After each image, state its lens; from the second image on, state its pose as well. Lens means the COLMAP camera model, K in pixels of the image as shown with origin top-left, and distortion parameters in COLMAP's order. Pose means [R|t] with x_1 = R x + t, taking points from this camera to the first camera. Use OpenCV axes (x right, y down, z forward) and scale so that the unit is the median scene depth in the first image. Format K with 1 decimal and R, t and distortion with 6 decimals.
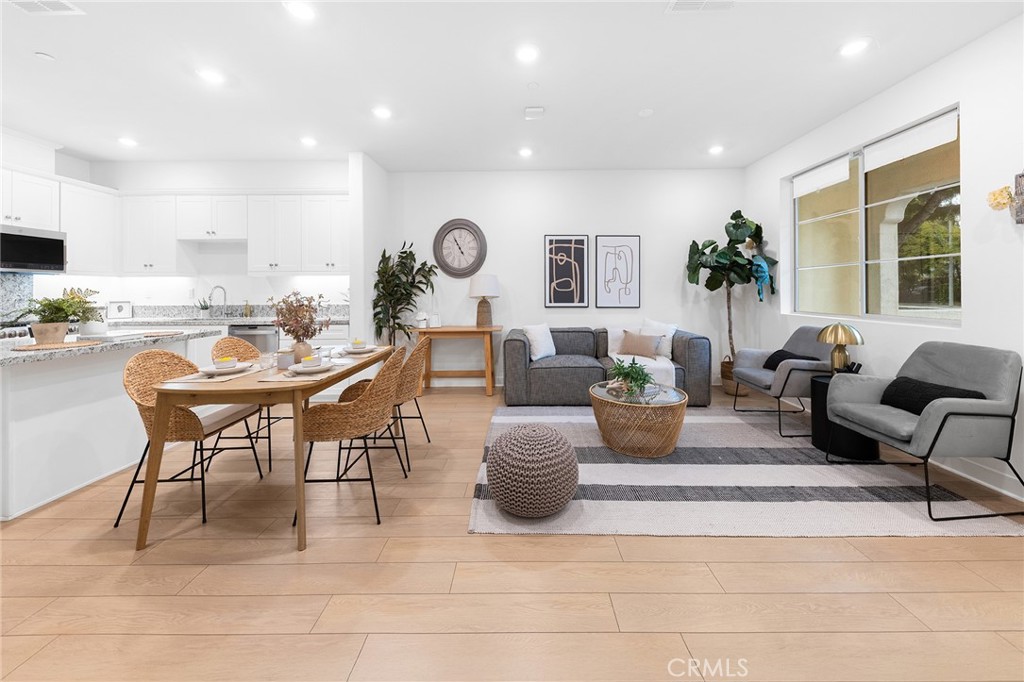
lens RADIAL K [[355.3, 0, 492.4], [0, 355.3, 293.4], [0, 0, 1]] dist [0.004974, 0.000139]
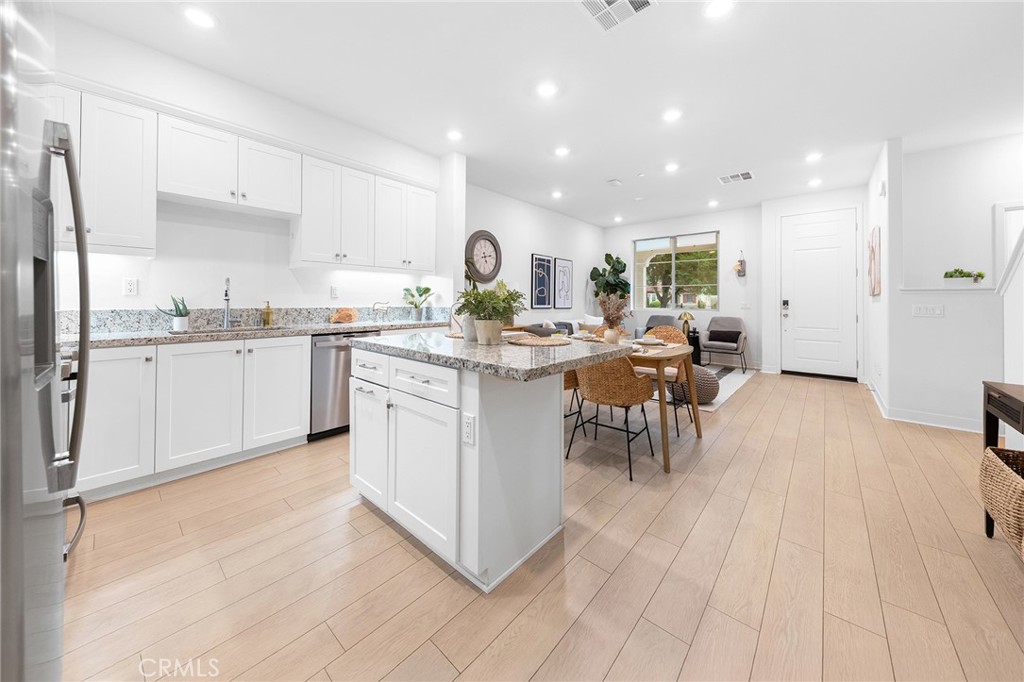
lens RADIAL K [[355.3, 0, 547.8], [0, 355.3, 296.2], [0, 0, 1]] dist [0.004974, 0.000139]
pose [[0.612626, 0.018635, 0.790153, -0.860704], [-0.001823, 0.999753, -0.022165, 0.023179], [-0.790370, 0.012138, 0.612509, 0.147100]]
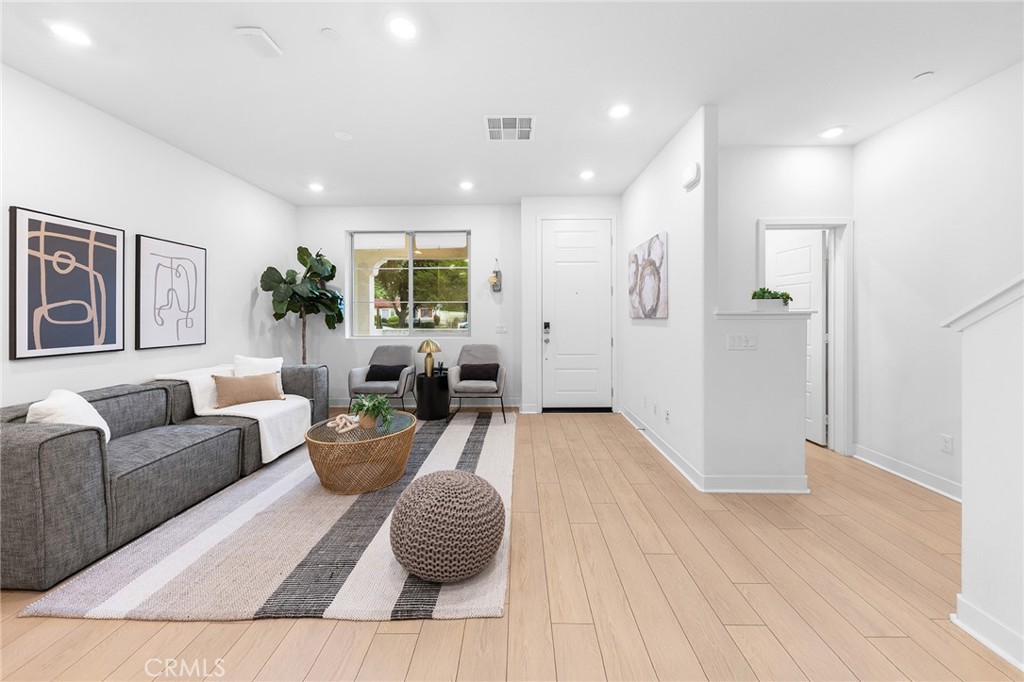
lens RADIAL K [[326.2, 0, 522.2], [0, 326.2, 313.3], [0, 0, 1]] dist [0.008495, -0.000300]
pose [[-0.006289, 0.010962, 0.999920, -0.294308], [0.013157, 0.999854, -0.010879, -0.008732], [-0.999894, 0.013088, -0.006432, 0.331575]]
